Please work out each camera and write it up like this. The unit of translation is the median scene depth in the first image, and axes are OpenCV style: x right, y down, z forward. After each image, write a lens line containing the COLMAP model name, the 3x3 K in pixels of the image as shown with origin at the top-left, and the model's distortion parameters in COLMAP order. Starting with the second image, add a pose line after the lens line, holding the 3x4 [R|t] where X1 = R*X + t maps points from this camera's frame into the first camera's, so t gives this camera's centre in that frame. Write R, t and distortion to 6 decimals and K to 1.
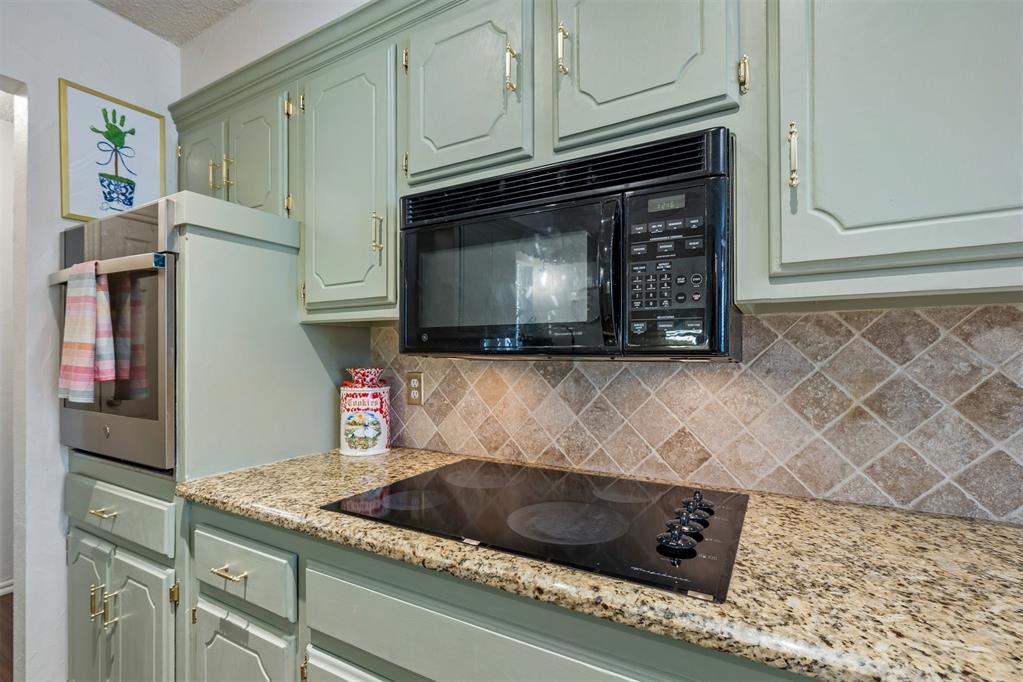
lens RADIAL K [[475.5, 0, 509.8], [0, 475.5, 355.6], [0, 0, 1]] dist [-0.000991, 0.000847]
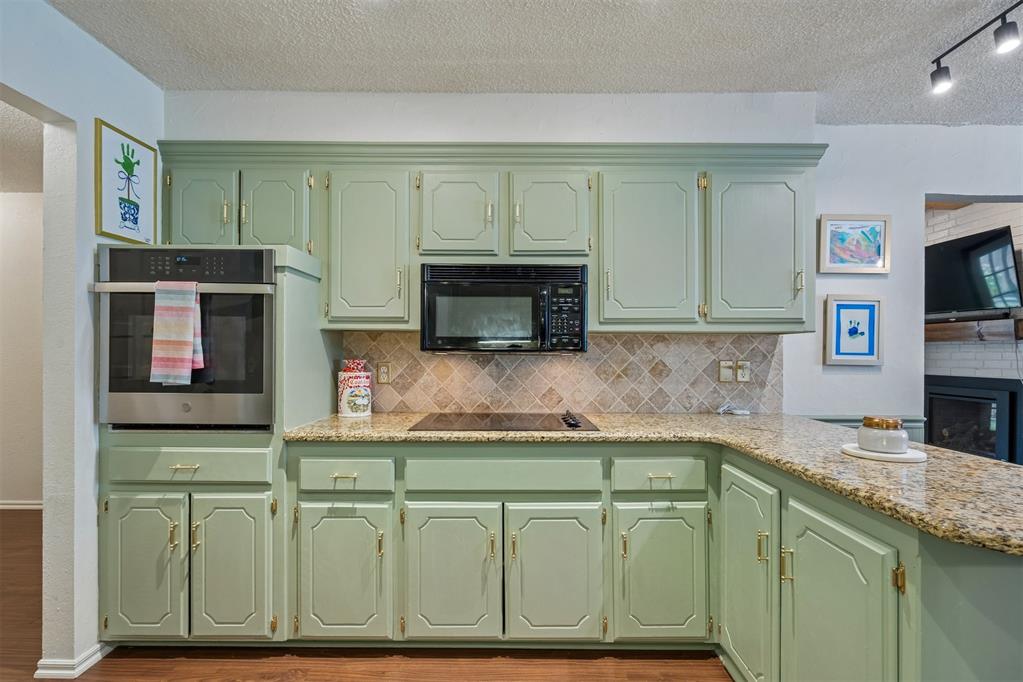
lens RADIAL K [[475.5, 0, 516.5], [0, 475.5, 349.7], [0, 0, 1]] dist [-0.000991, 0.000847]
pose [[0.863359, 0.006855, 0.504544, -0.764221], [-0.004563, 0.999973, -0.005779, 0.001551], [-0.504570, 0.002688, 0.863367, -0.677515]]
